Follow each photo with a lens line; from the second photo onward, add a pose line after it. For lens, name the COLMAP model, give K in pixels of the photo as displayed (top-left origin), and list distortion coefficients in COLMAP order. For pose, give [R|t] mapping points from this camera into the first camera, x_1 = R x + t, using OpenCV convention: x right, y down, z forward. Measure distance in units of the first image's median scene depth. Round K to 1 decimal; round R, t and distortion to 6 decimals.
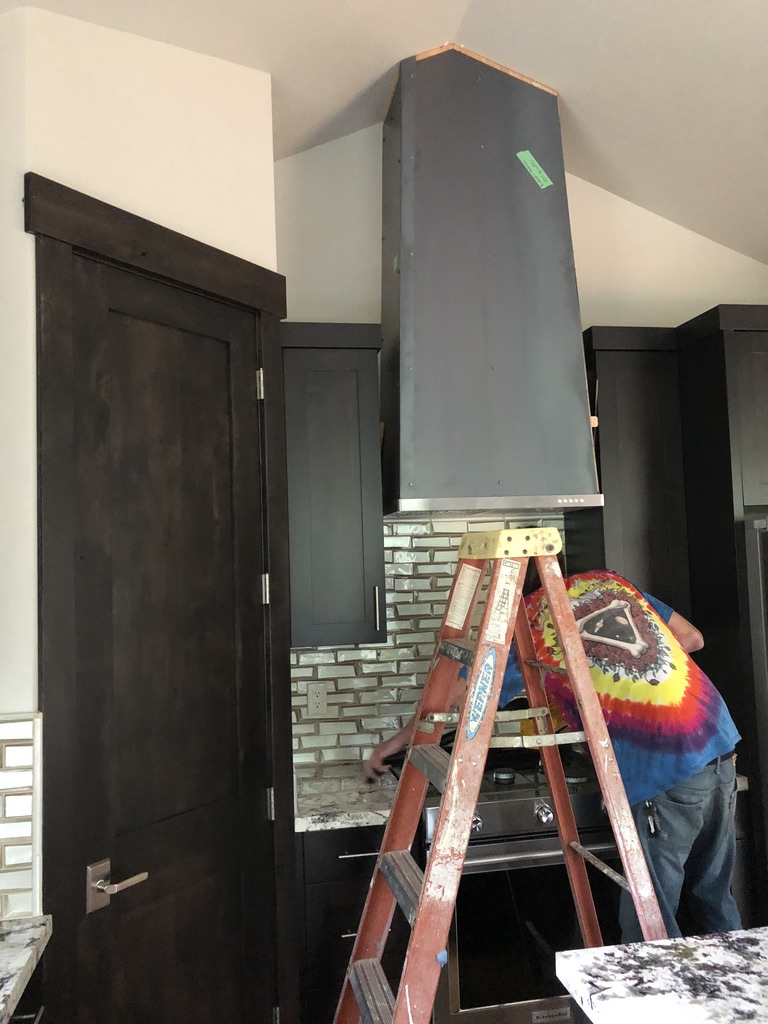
lens RADIAL K [[849.7, 0, 384.0], [0, 849.7, 512.0], [0, 0, 1]] dist [0.062735, -0.090270]
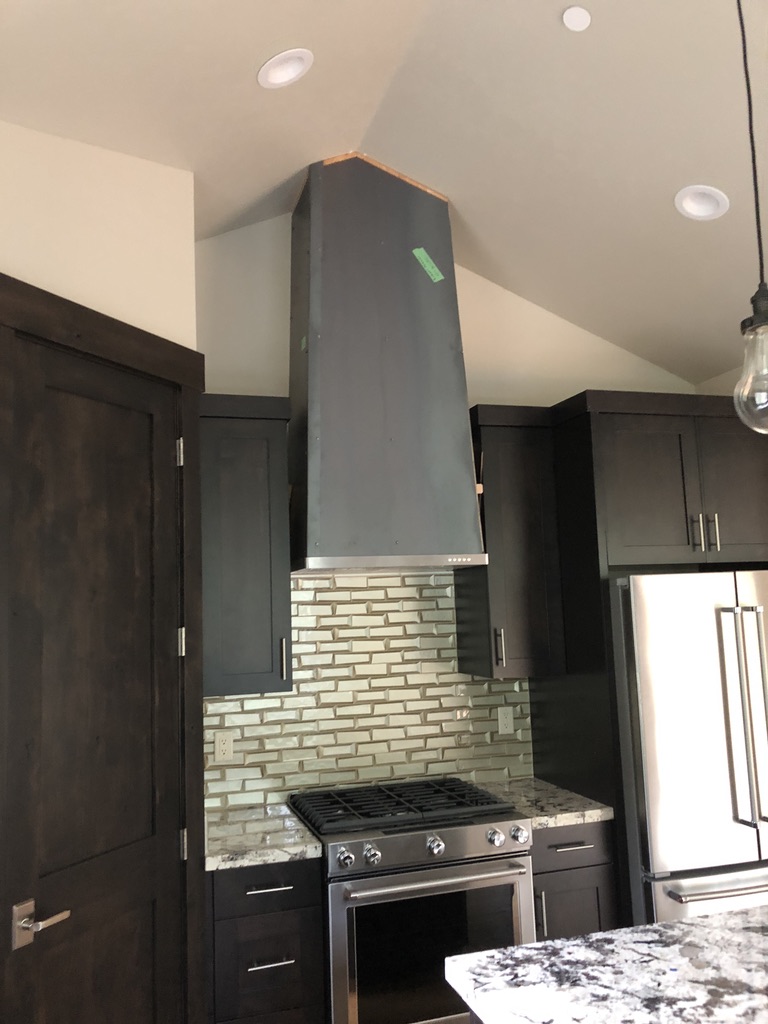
lens RADIAL K [[855.2, 0, 381.0], [0, 855.2, 513.1], [0, 0, 1]] dist [0.018385, -0.008627]
pose [[0.992566, 0.012233, 0.121092, -0.020472], [-0.005759, 0.998542, -0.053671, -0.014328], [-0.121572, 0.052575, 0.991189, -0.102754]]
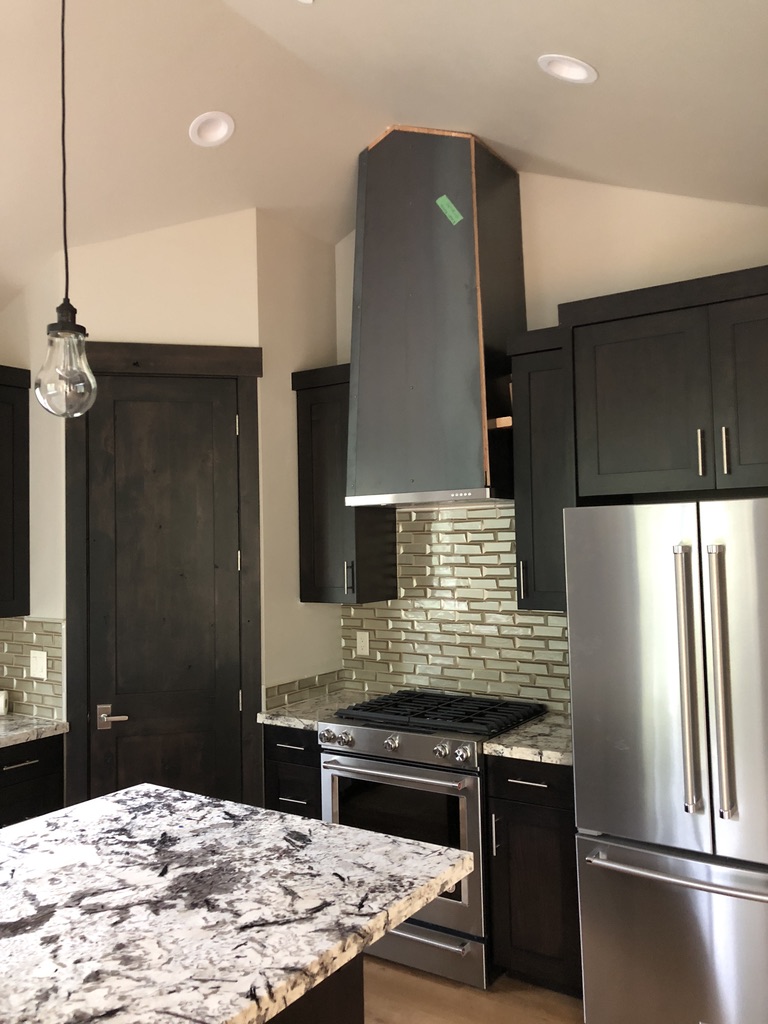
lens RADIAL K [[855.2, 0, 381.0], [0, 855.2, 513.1], [0, 0, 1]] dist [0.018385, -0.008627]
pose [[0.703043, -0.004613, -0.711132, 1.041599], [0.037819, 0.998806, 0.030910, -0.030267], [0.710141, -0.048625, 0.702378, 0.103855]]
